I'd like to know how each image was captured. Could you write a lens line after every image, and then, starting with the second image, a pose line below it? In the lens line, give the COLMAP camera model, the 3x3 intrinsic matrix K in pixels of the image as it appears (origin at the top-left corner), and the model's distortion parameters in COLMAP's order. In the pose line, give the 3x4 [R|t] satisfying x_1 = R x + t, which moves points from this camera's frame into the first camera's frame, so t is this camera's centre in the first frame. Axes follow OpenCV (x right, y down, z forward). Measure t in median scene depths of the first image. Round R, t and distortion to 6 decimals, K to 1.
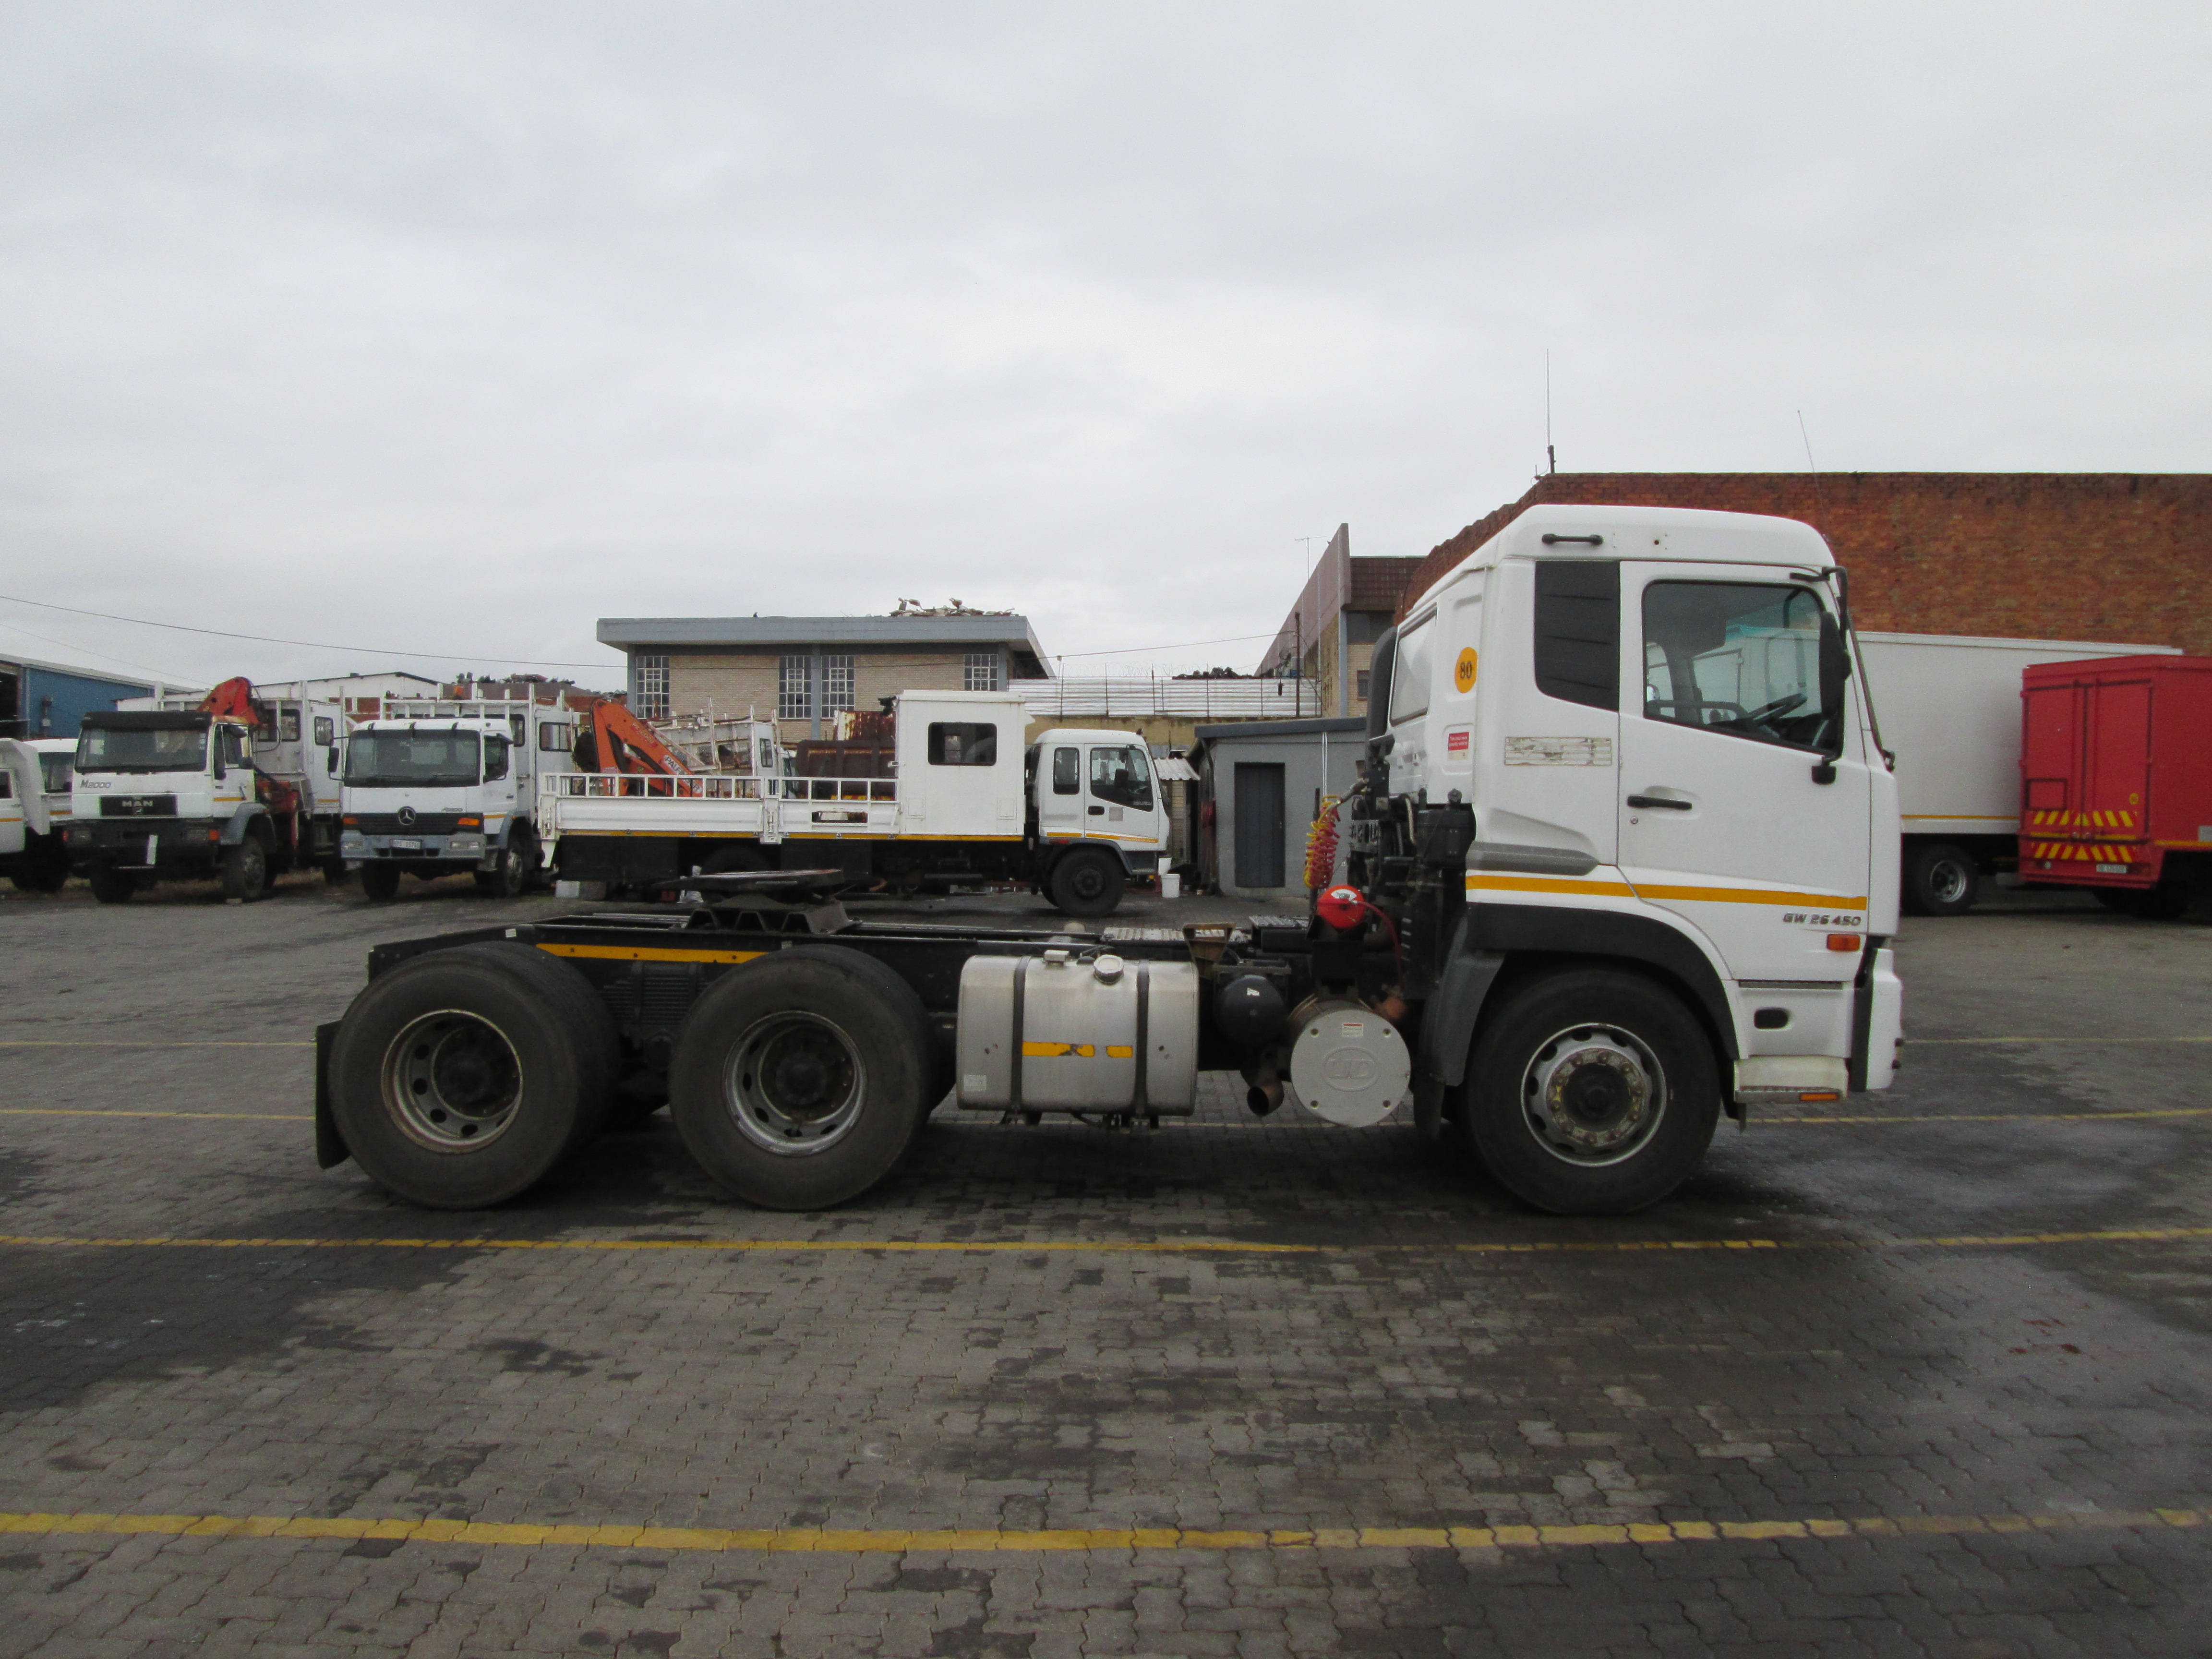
lens RADIAL K [[1822.2, 0, 1122.4], [0, 1822.2, 806.9], [0, 0, 1]] dist [-0.055818, 0.020613]
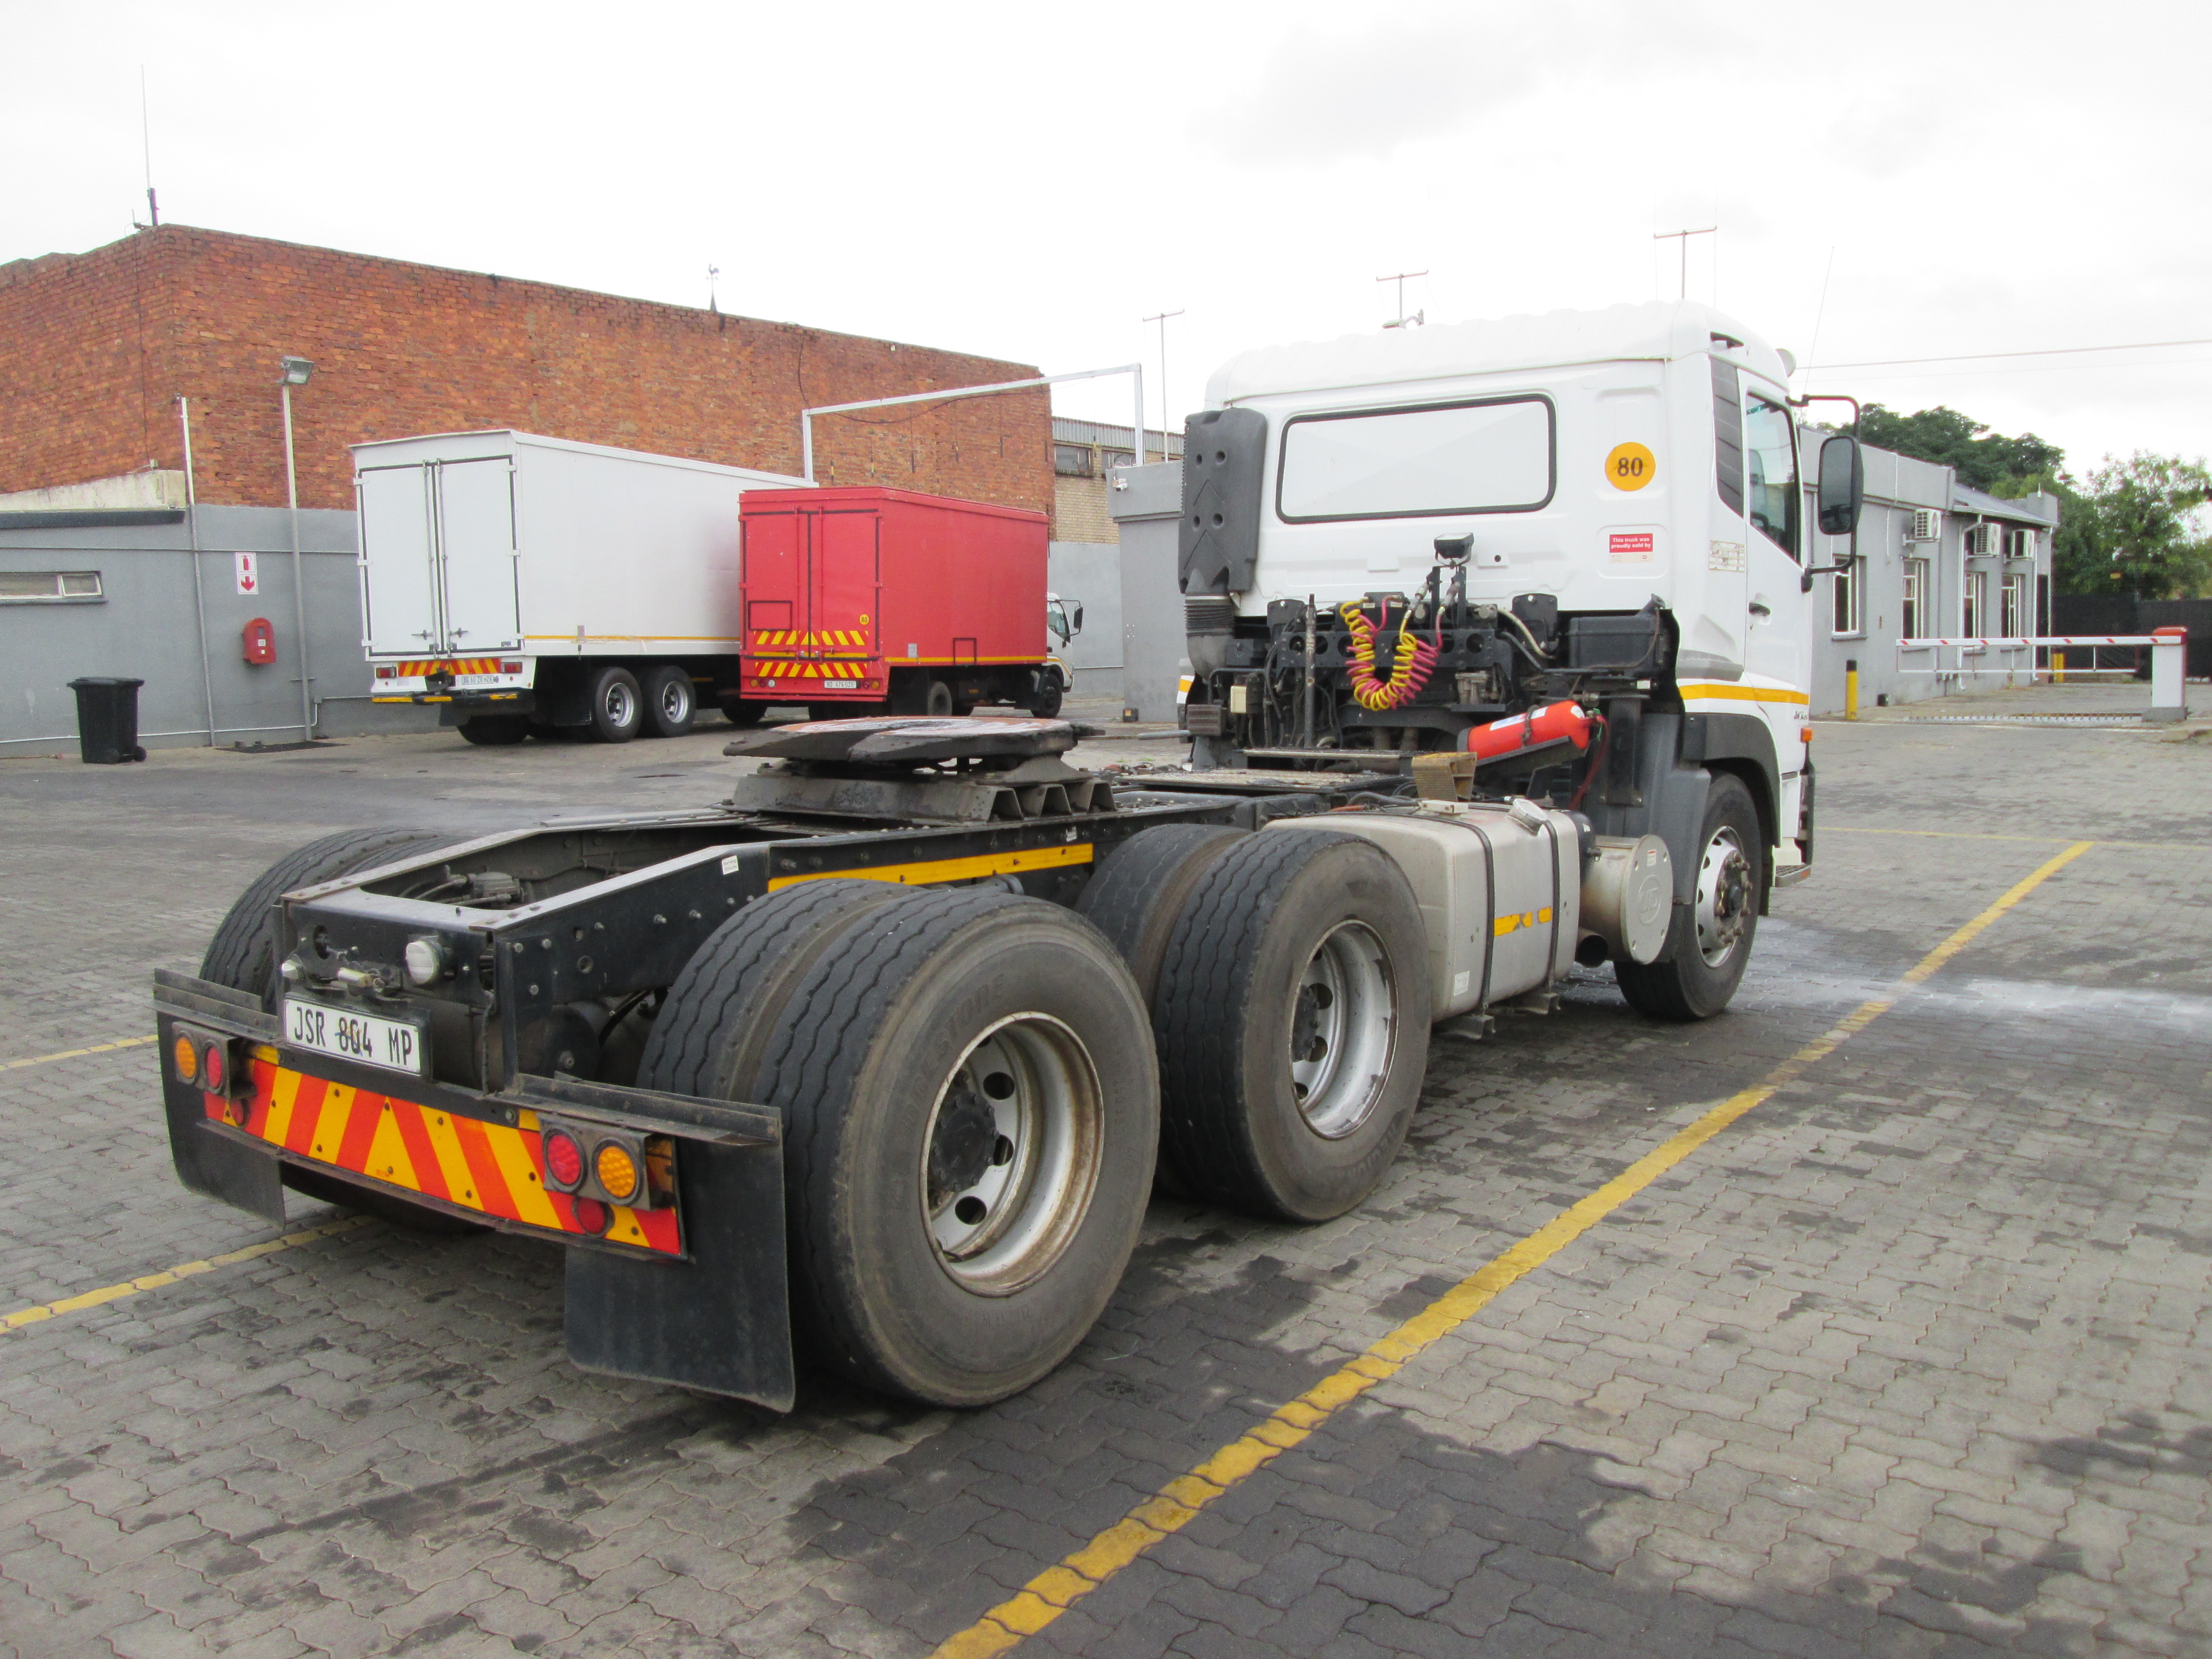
lens RADIAL K [[1822.2, 0, 1113.2], [0, 1822.2, 828.3], [0, 0, 1]] dist [-0.055818, 0.020613]
pose [[0.583861, -0.092153, 0.806607, -0.241482], [0.006383, 0.994027, 0.108945, 0.002192], [-0.811829, -0.058460, 0.580962, 0.218358]]
